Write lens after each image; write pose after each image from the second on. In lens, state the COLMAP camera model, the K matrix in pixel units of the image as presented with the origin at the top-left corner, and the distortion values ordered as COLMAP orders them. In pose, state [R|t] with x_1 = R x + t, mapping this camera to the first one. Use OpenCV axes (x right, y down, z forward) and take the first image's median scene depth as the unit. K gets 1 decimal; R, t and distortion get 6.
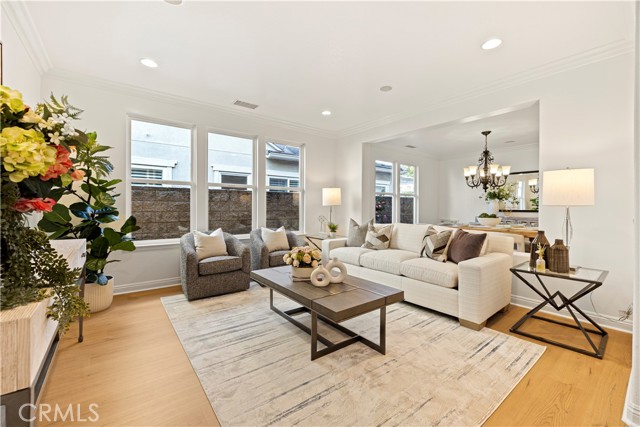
lens RADIAL K [[270.5, 0, 317.6], [0, 270.5, 210.1], [0, 0, 1]] dist [-0.002096, 0.000351]
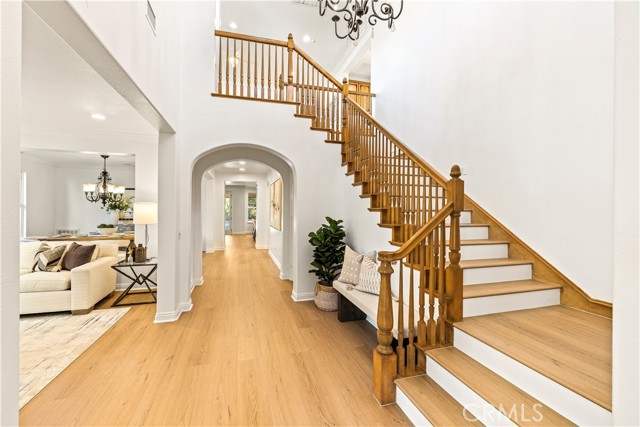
lens RADIAL K [[270.5, 0, 314.0], [0, 270.5, 204.5], [0, 0, 1]] dist [-0.002096, 0.000351]
pose [[0.377781, 0.010796, 0.925832, -0.249379], [0.011295, 0.999804, -0.016268, -0.085633], [-0.925826, 0.016603, 0.377585, -0.583265]]
